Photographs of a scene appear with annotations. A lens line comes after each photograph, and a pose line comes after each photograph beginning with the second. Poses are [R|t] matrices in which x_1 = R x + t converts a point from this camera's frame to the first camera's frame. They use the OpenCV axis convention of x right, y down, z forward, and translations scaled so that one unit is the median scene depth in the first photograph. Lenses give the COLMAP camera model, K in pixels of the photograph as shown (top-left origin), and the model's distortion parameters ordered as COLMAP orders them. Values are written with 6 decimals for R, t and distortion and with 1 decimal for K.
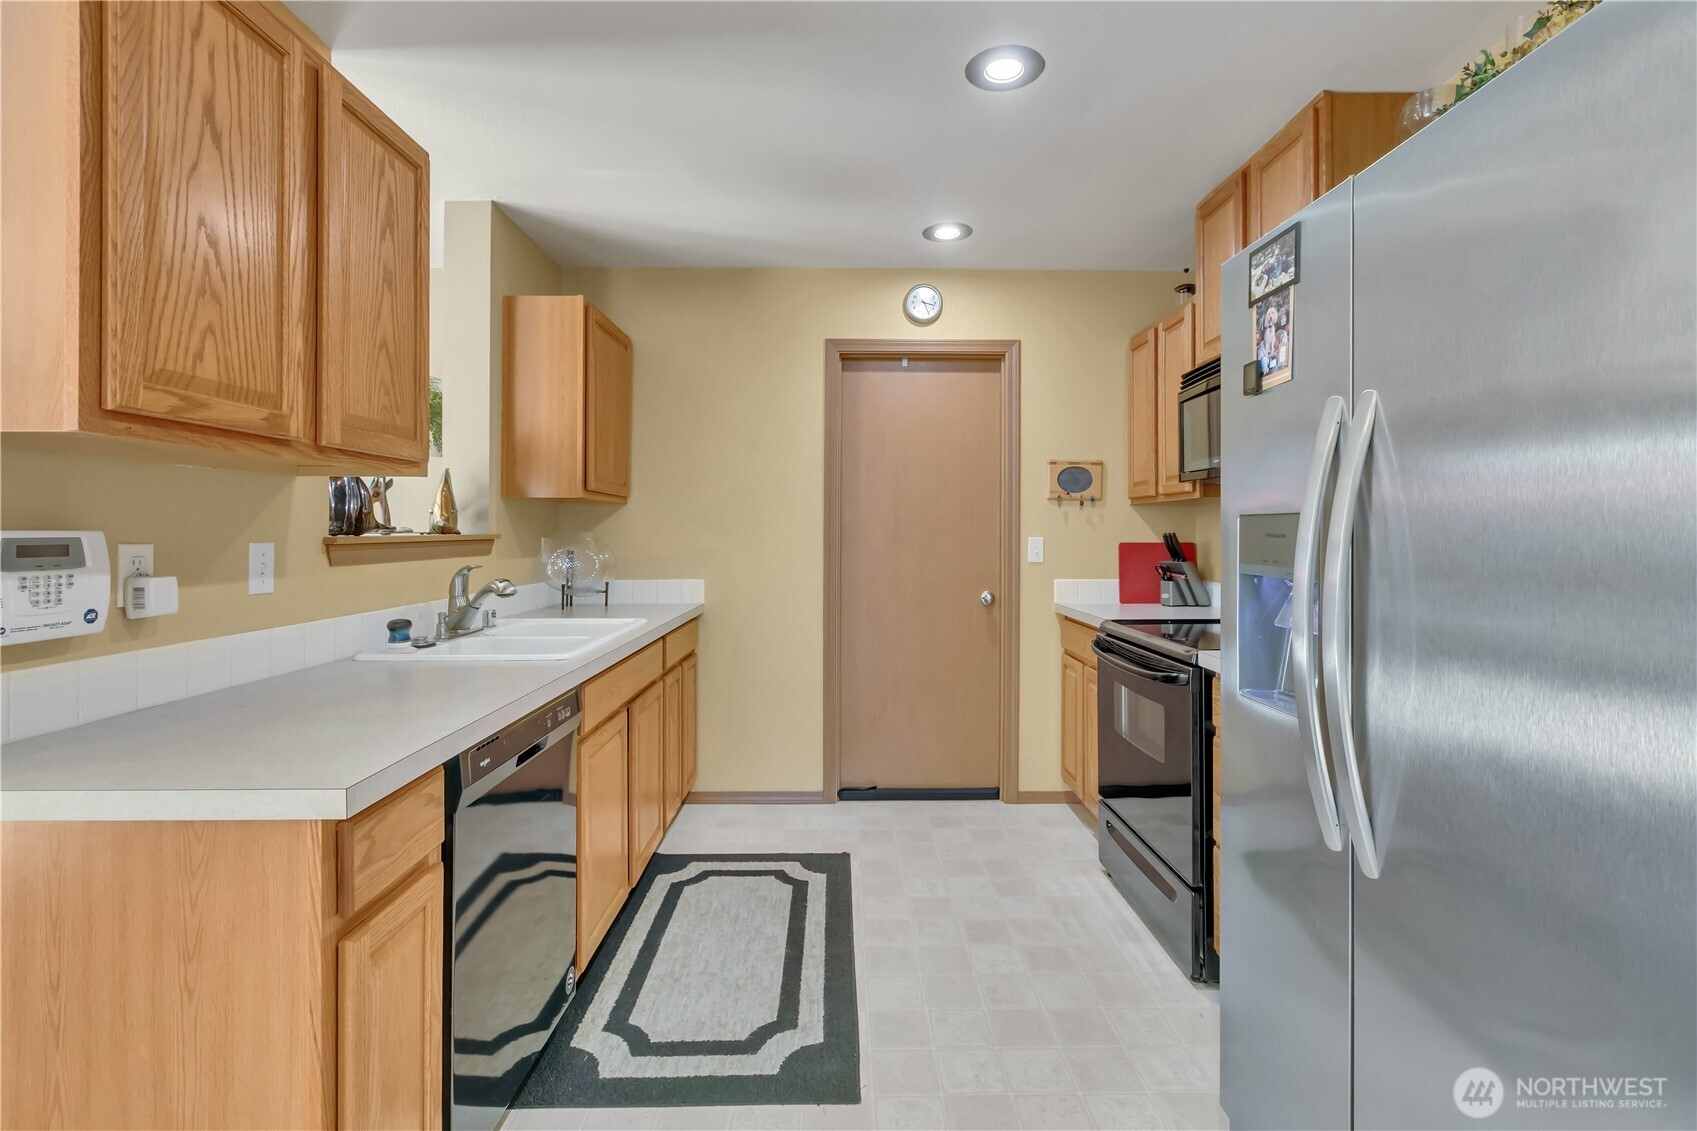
lens RADIAL K [[752.5, 0, 838.0], [0, 752.5, 538.0], [0, 0, 1]] dist [0.001201, -0.000183]
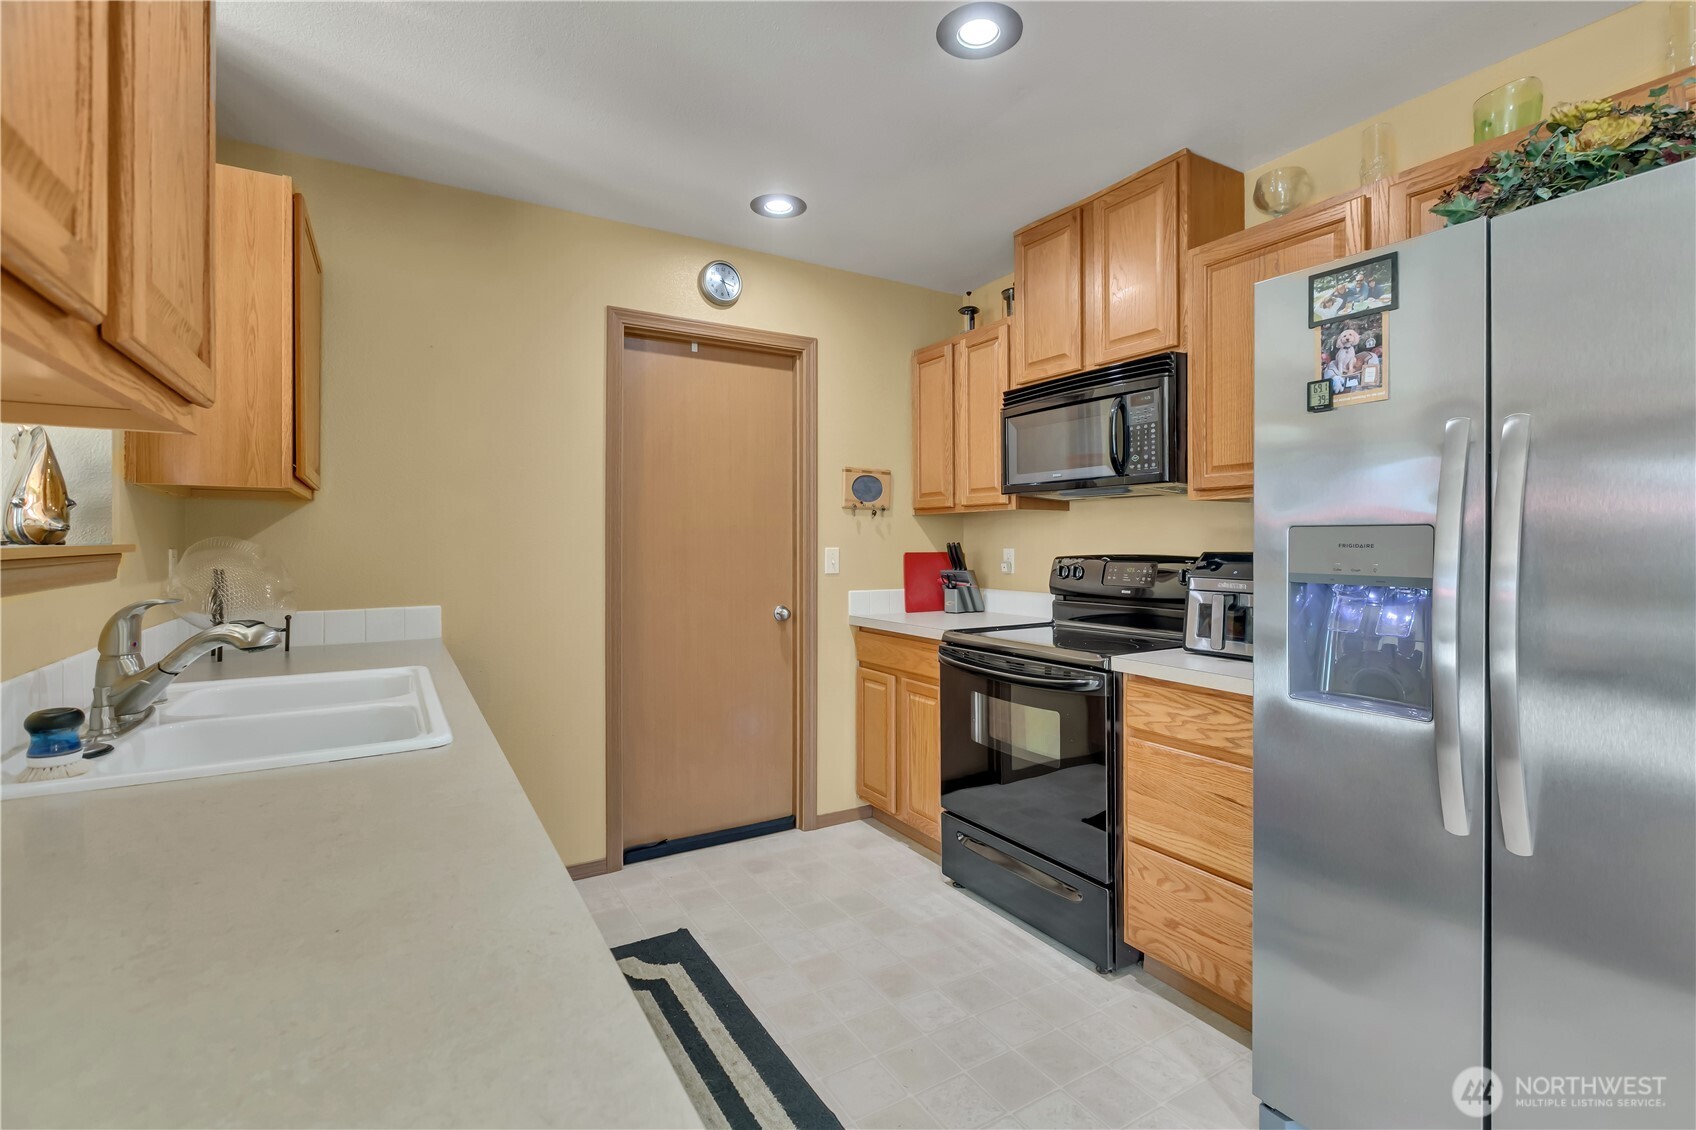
lens RADIAL K [[760.6, 0, 843.1], [0, 760.6, 549.3], [0, 0, 1]] dist [0.000509, -0.000540]
pose [[0.867280, -0.003740, 0.497807, -0.235509], [0.002561, 0.999992, 0.003051, -0.001327], [-0.497815, -0.001371, 0.867282, 0.175857]]
